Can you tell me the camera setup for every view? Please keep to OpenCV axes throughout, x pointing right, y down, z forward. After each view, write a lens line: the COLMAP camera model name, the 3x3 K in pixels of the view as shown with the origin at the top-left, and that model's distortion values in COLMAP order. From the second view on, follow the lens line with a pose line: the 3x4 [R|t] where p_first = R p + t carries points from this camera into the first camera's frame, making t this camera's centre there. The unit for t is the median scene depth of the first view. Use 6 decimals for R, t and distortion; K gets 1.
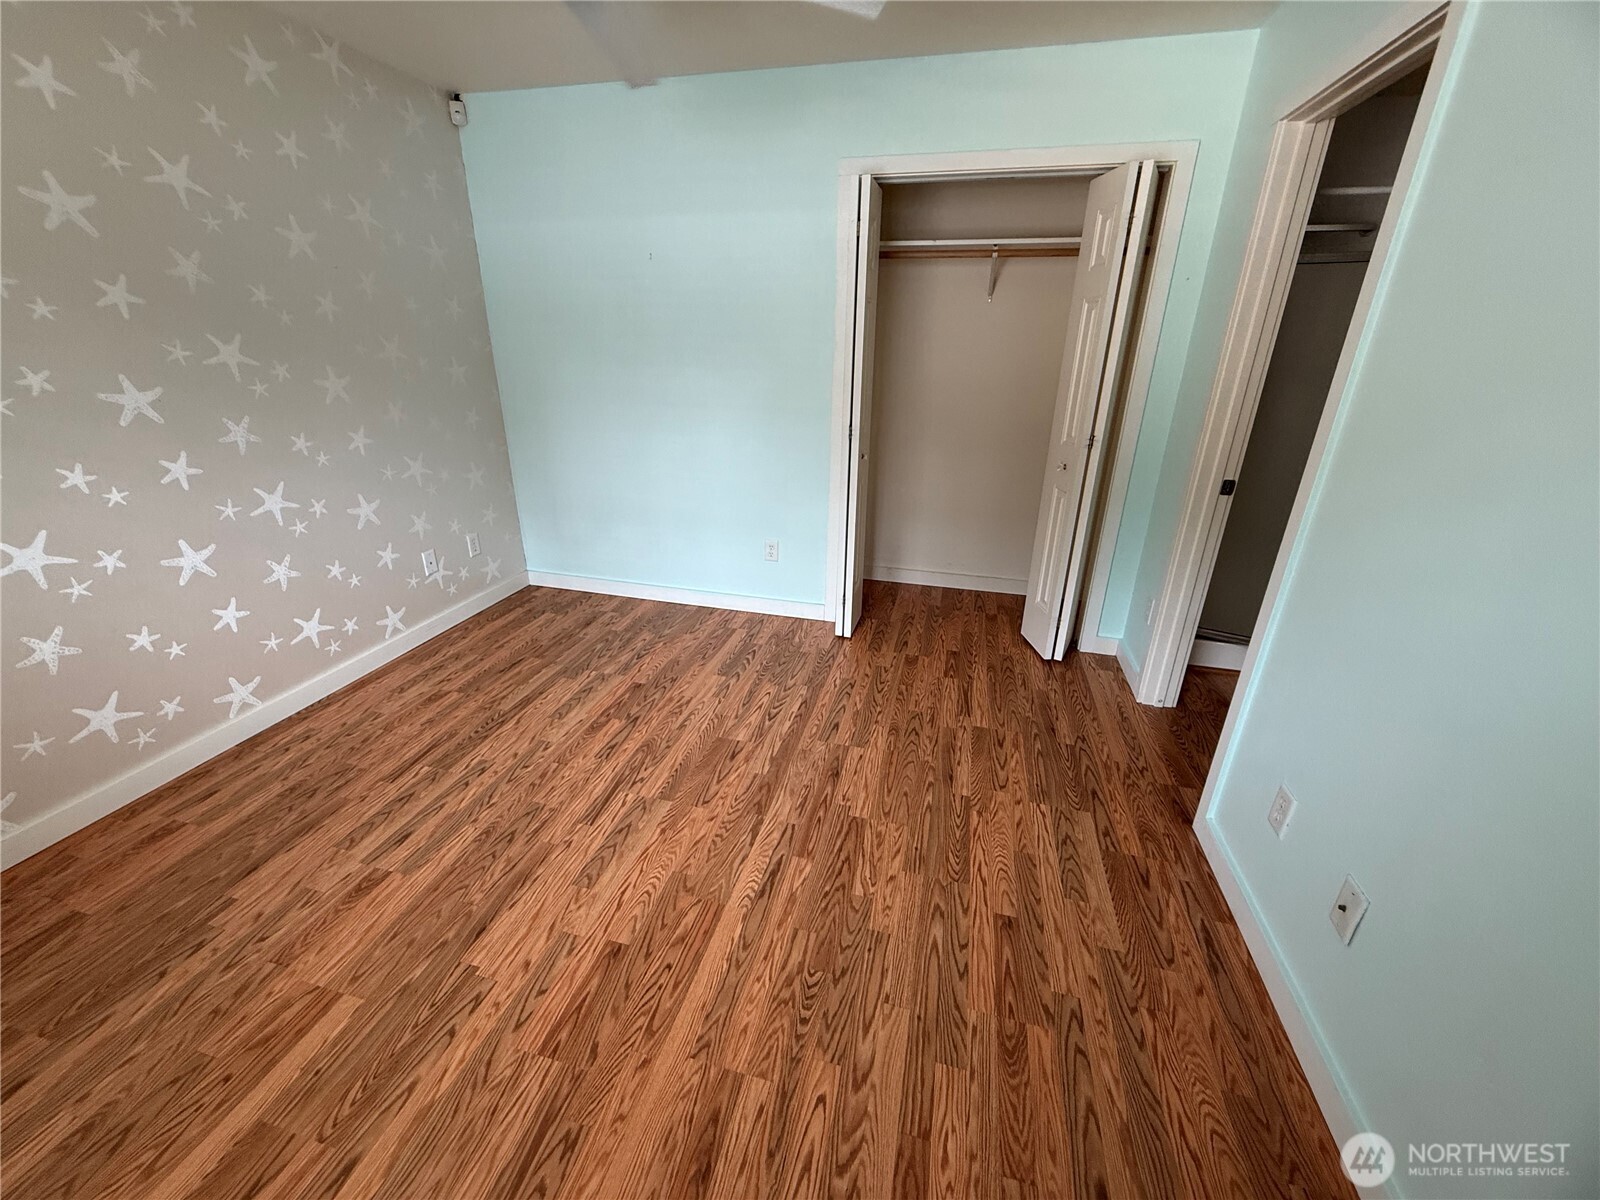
lens RADIAL K [[635.4, 0, 795.1], [0, 635.4, 599.7], [0, 0, 1]] dist [0.000549, -0.000009]
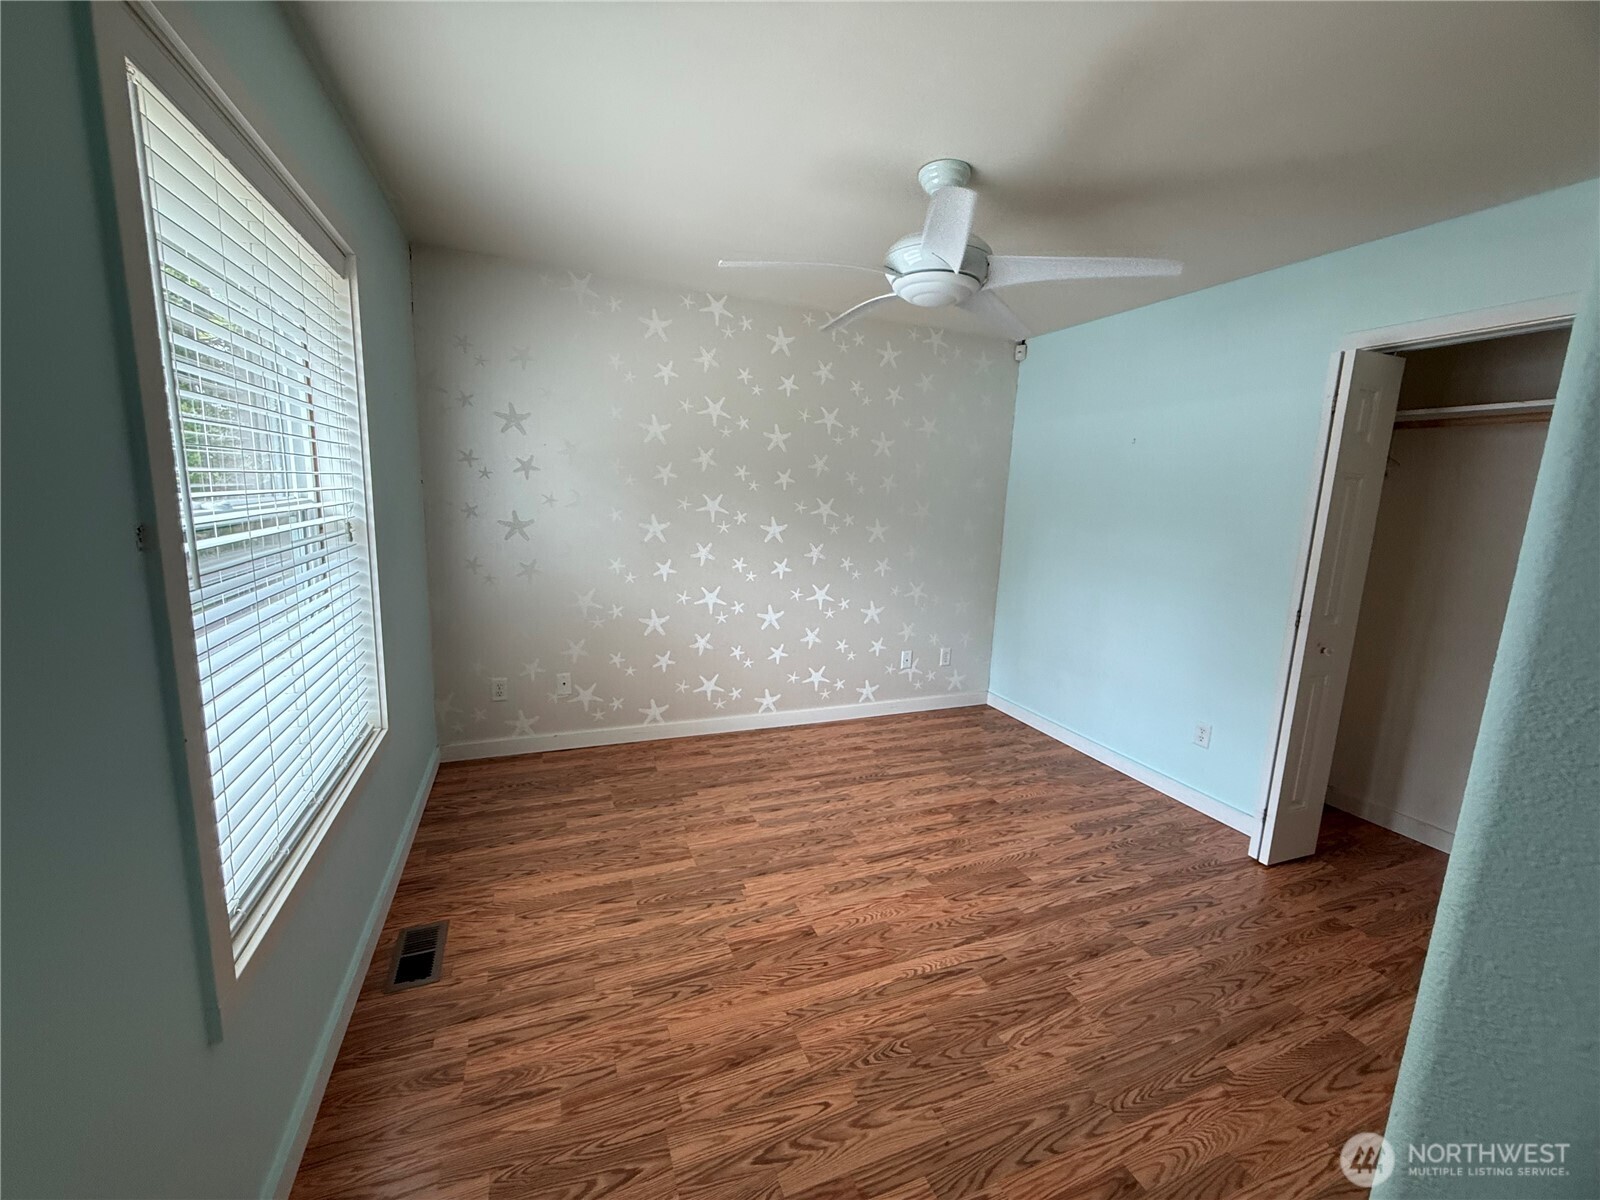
lens RADIAL K [[635.4, 0, 795.1], [0, 635.4, 599.7], [0, 0, 1]] dist [0.000549, -0.000009]
pose [[0.592604, 0.143671, -0.792578, 0.477241], [-0.332479, 0.939861, -0.078224, 0.007656], [0.733674, 0.309871, 0.604733, -0.030472]]
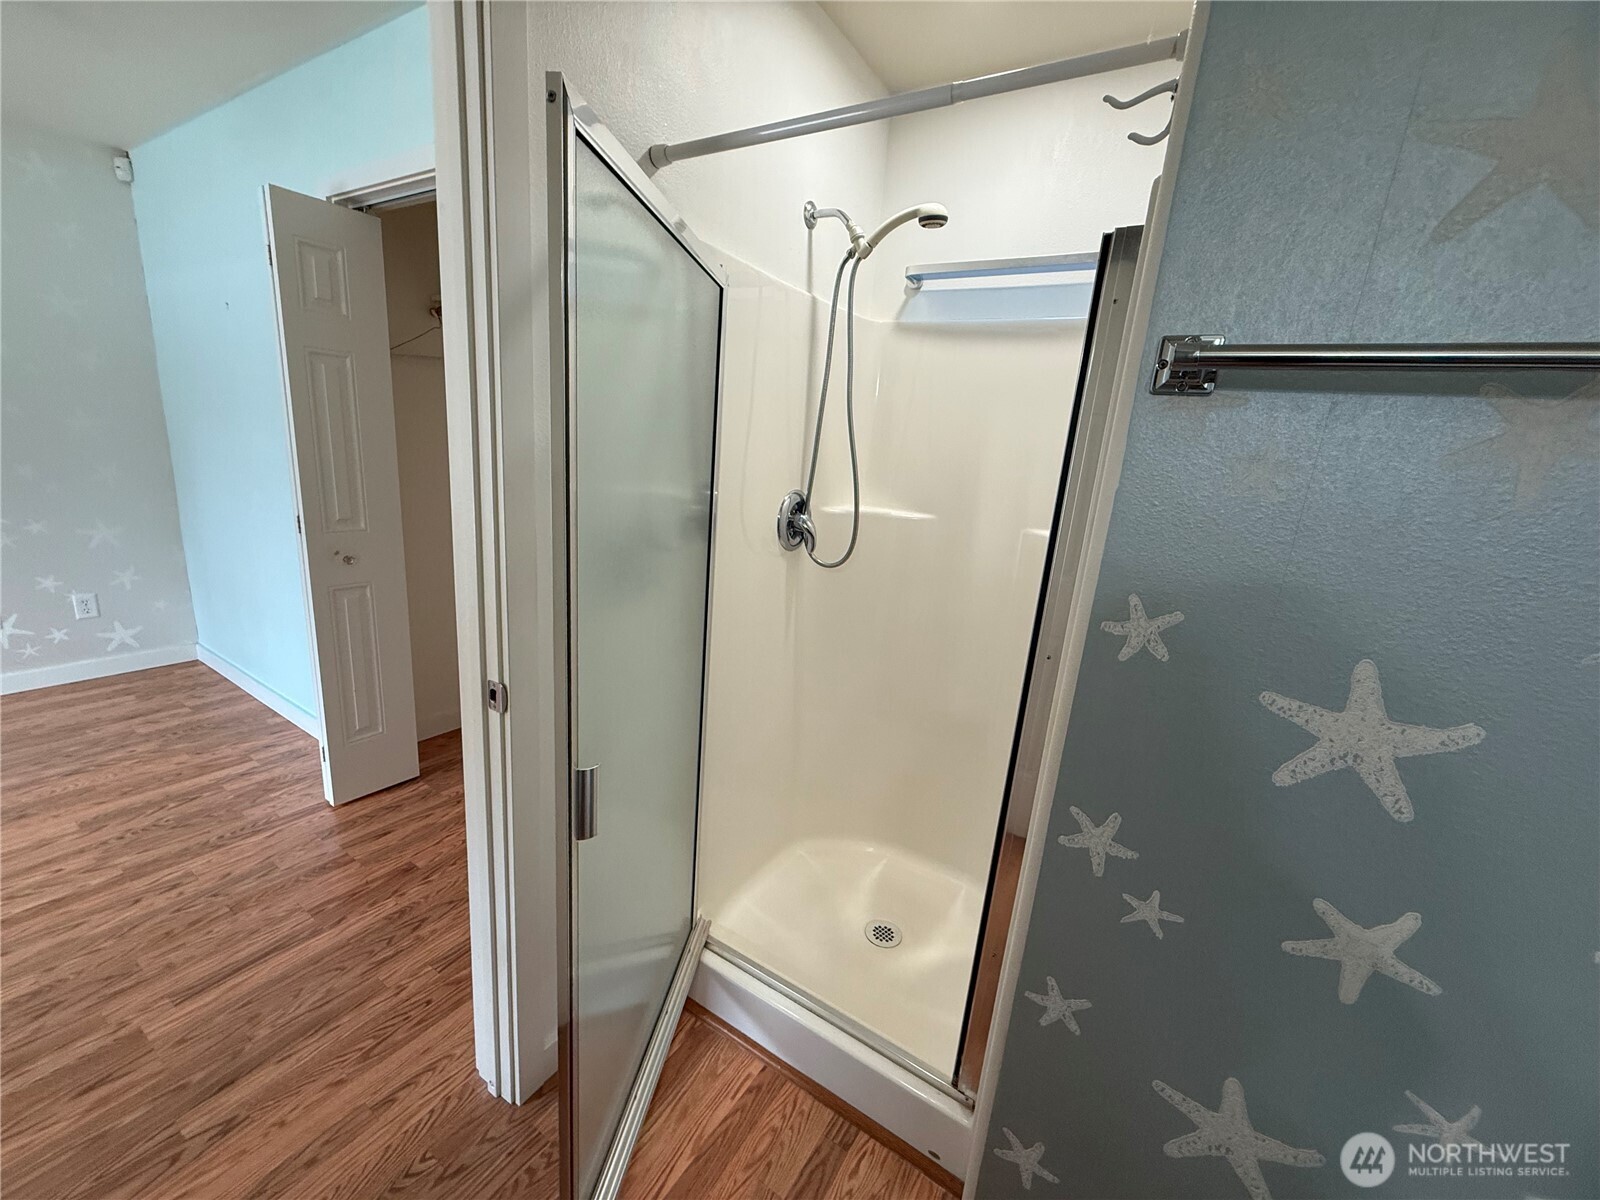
lens RADIAL K [[635.4, 0, 795.1], [0, 635.4, 599.7], [0, 0, 1]] dist [0.000549, -0.000009]
pose [[0.951202, 0.135718, -0.277120, 1.103397], [-0.178601, 0.974508, -0.135780, -0.239823], [0.251627, 0.178648, 0.951193, 0.619097]]
